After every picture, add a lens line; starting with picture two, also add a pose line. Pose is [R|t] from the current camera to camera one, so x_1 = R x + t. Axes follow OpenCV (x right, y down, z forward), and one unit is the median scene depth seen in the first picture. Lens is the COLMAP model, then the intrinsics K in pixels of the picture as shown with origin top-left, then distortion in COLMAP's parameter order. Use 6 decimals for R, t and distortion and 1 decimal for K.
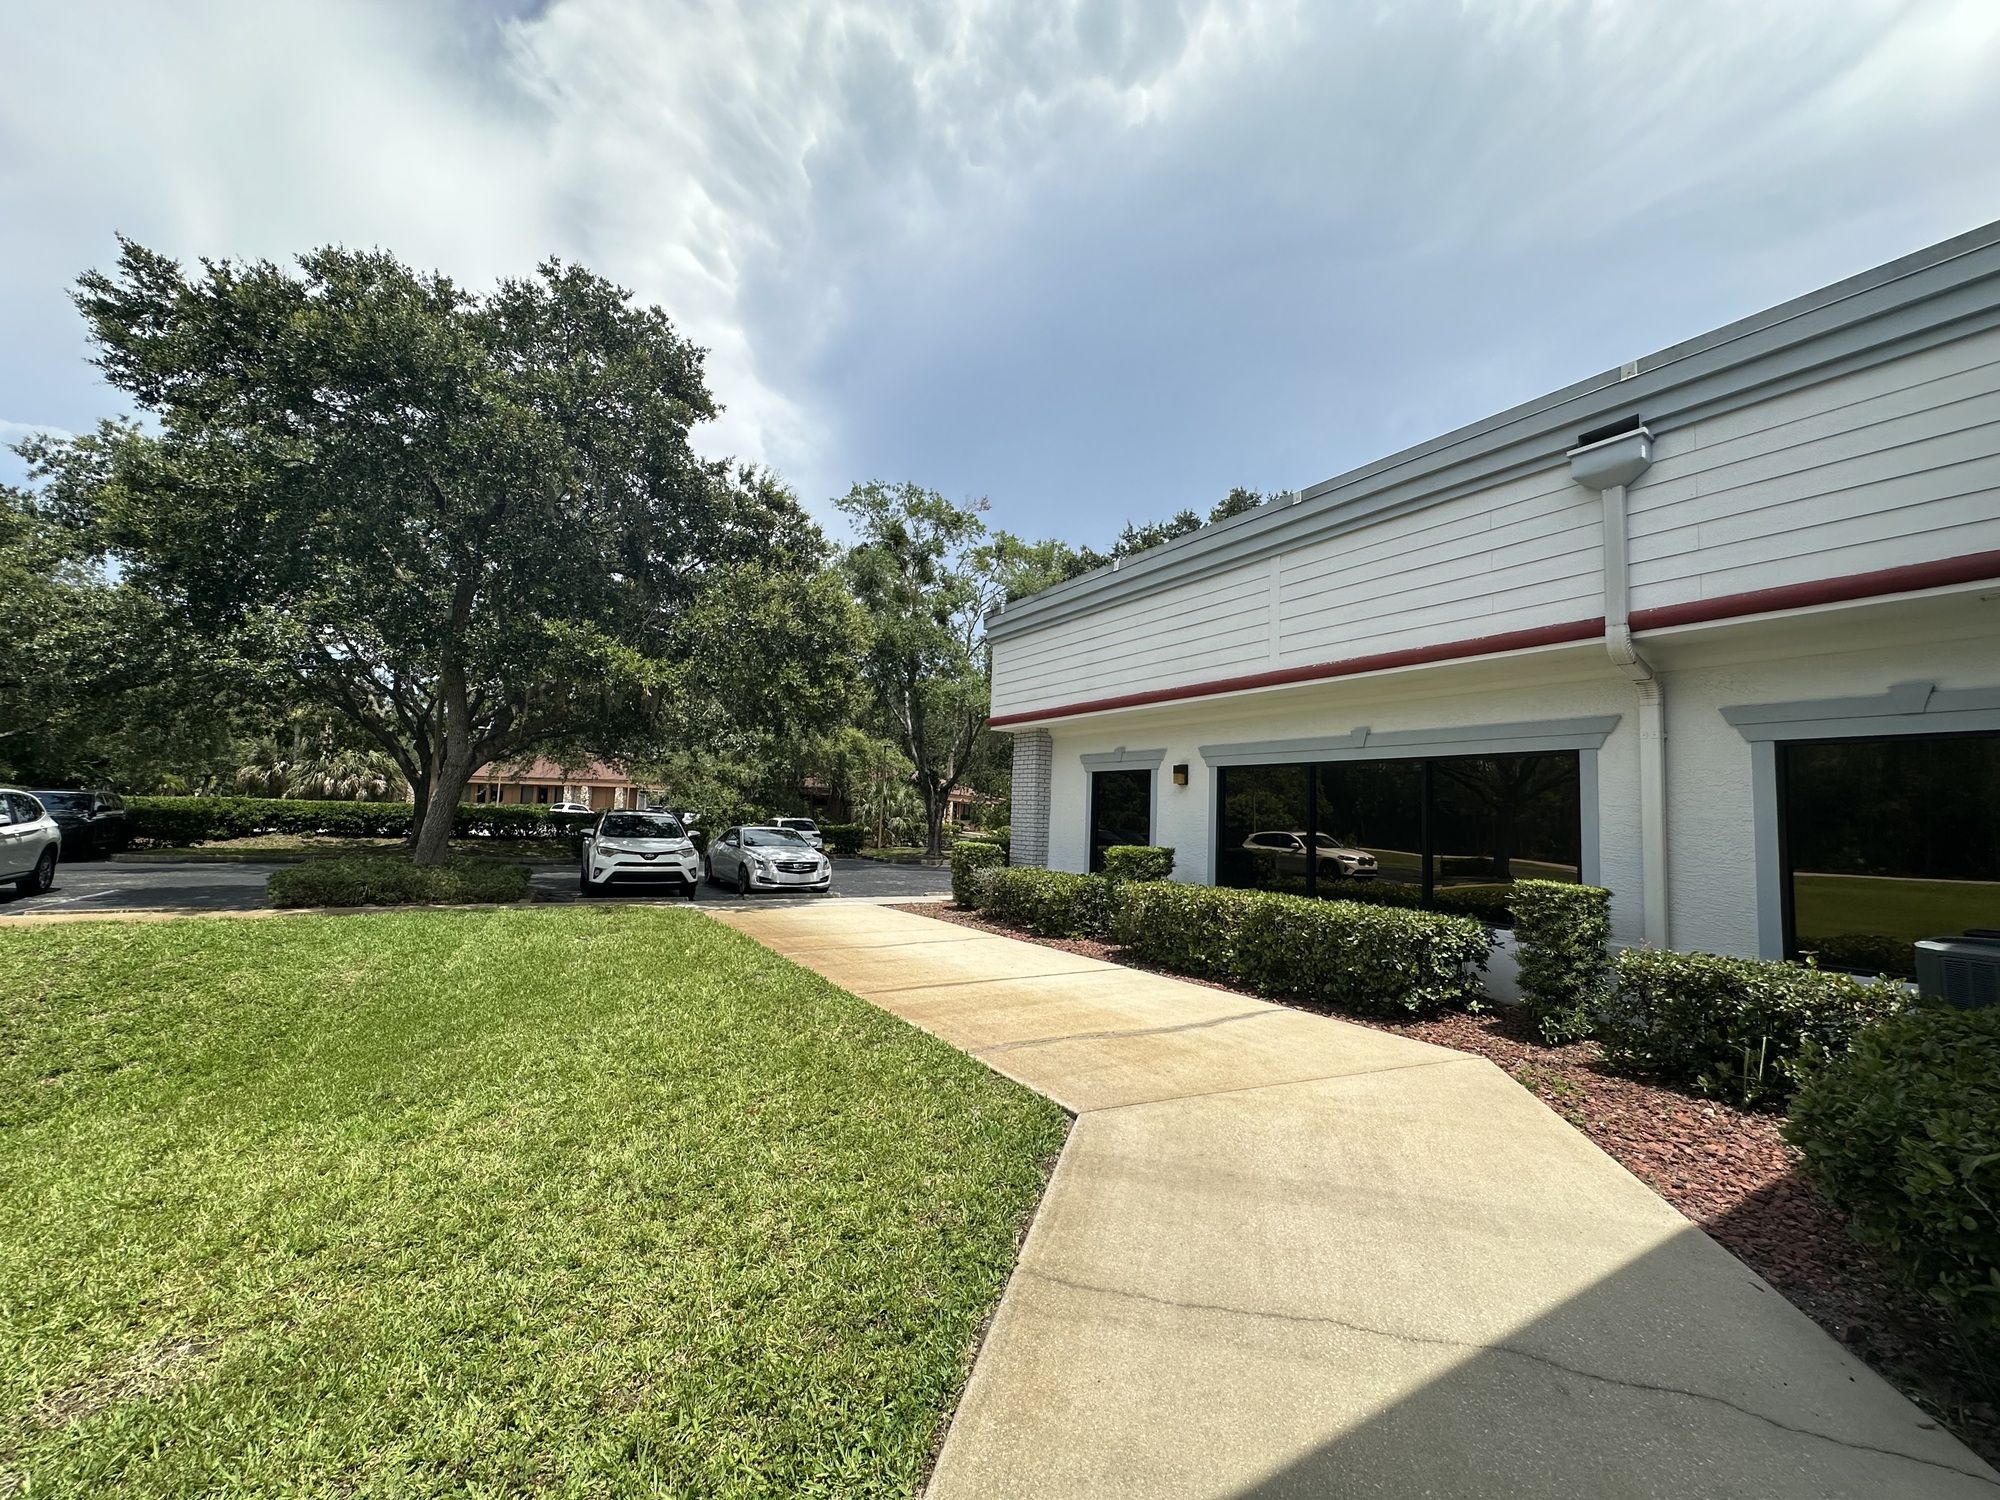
lens RADIAL K [[799.5, 0, 1000.0], [0, 799.5, 750.0], [0, 0, 1]] dist [-0.000278, 0.000263]
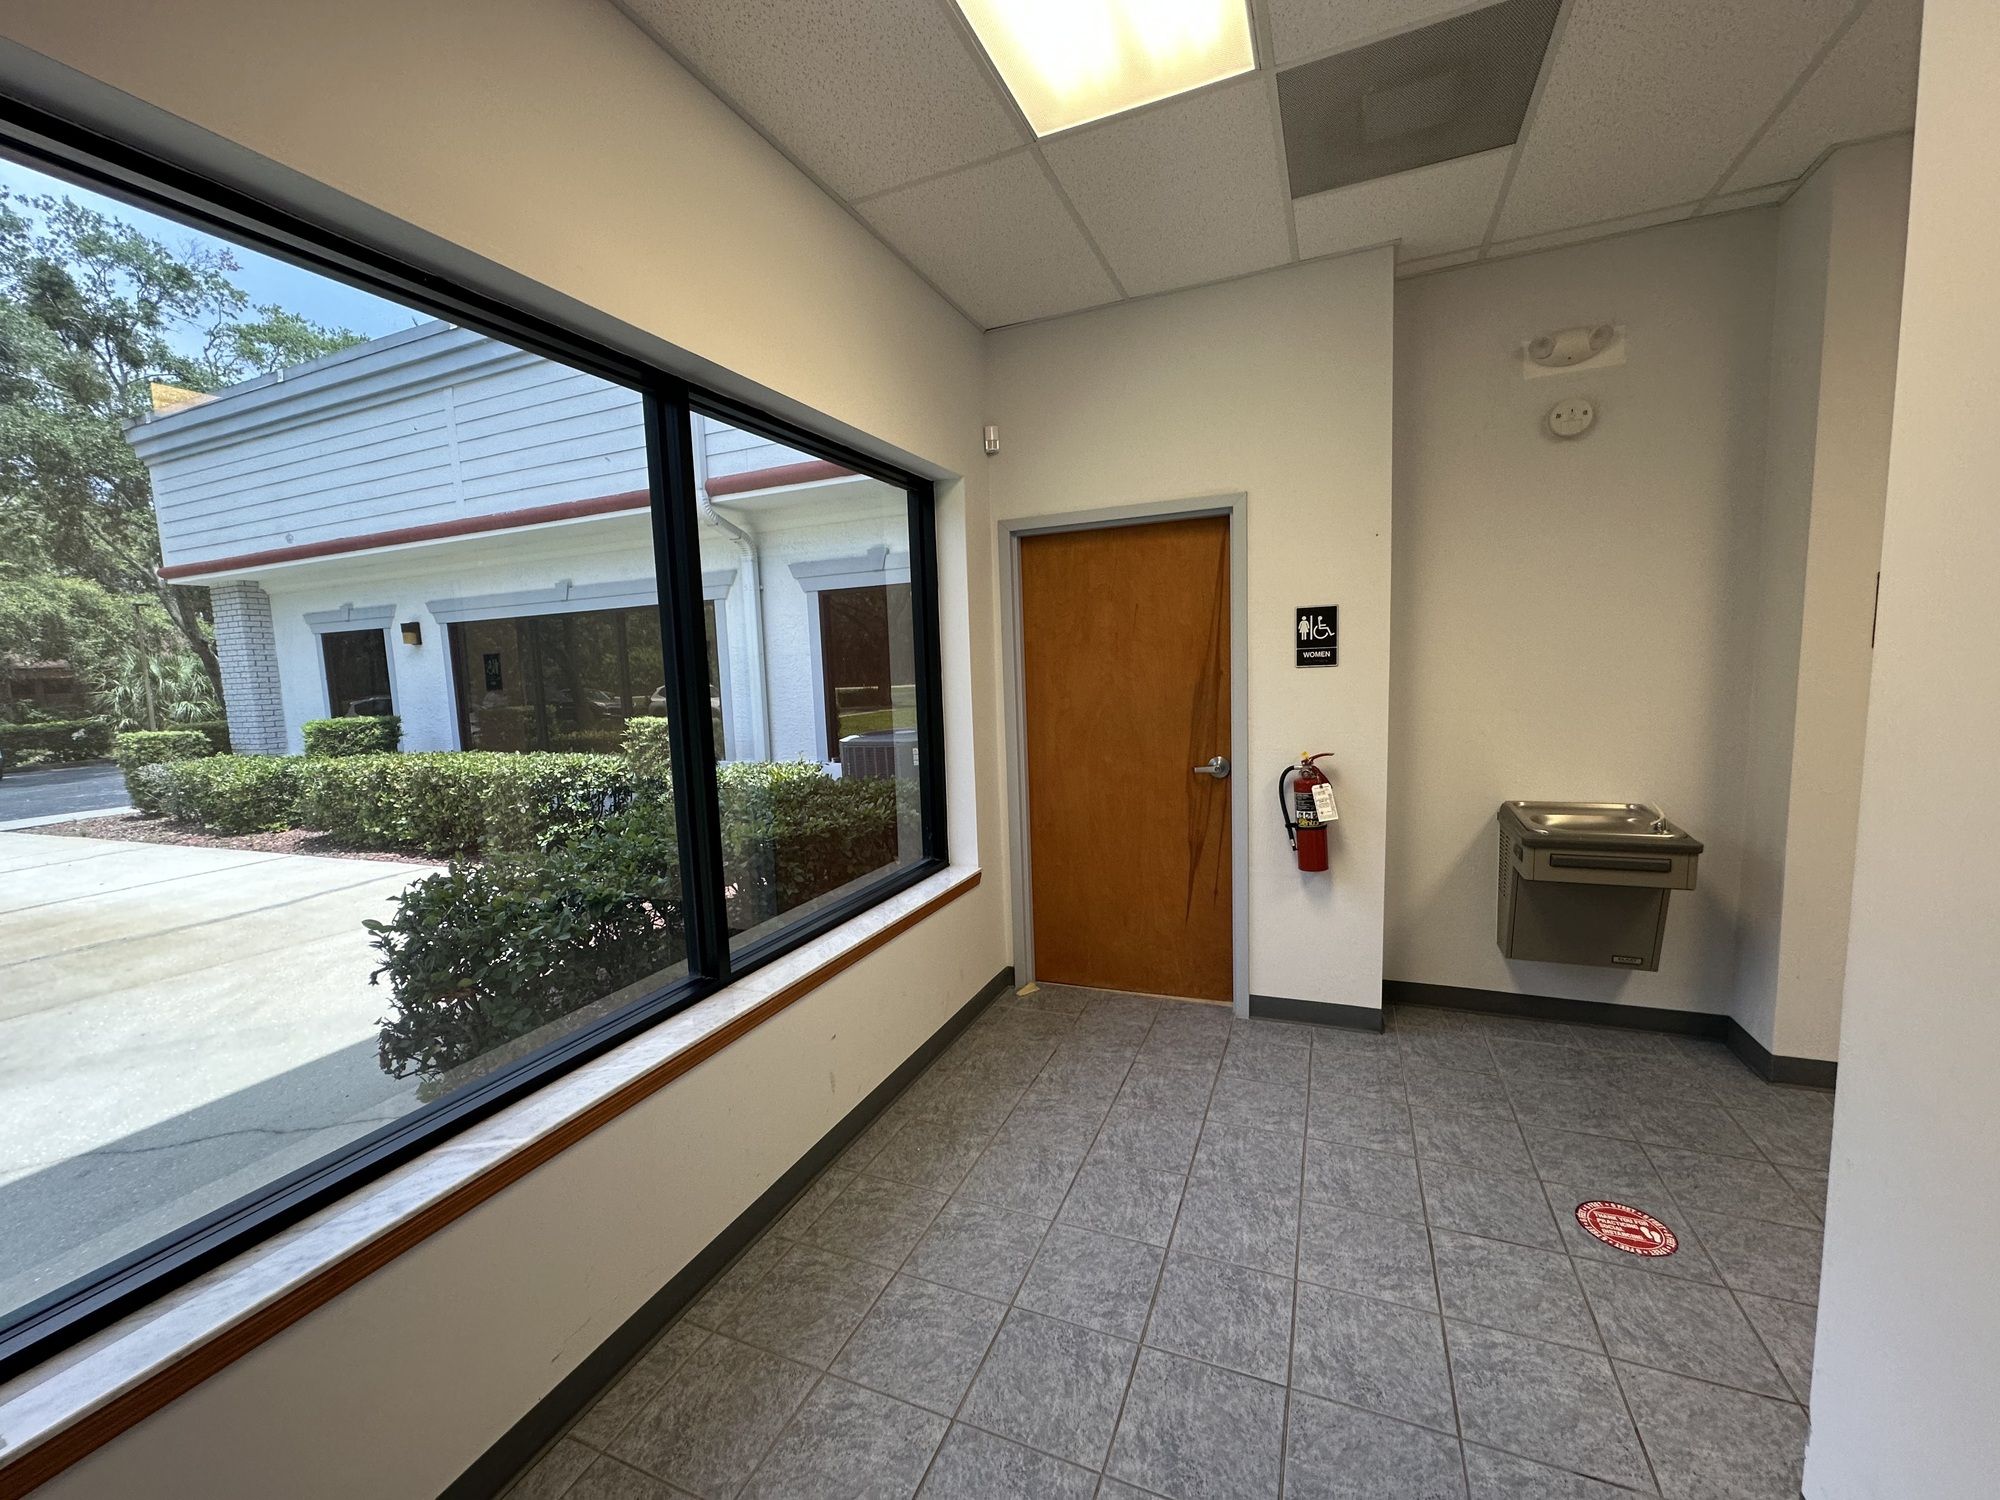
lens RADIAL K [[799.5, 0, 1000.0], [0, 799.5, 750.0], [0, 0, 1]] dist [-0.000278, 0.000263]
pose [[0.816215, -0.127046, 0.563607, 0.243948], [0.019102, 0.980924, 0.193452, -0.002073], [-0.577433, -0.147133, 0.803071, -0.126241]]
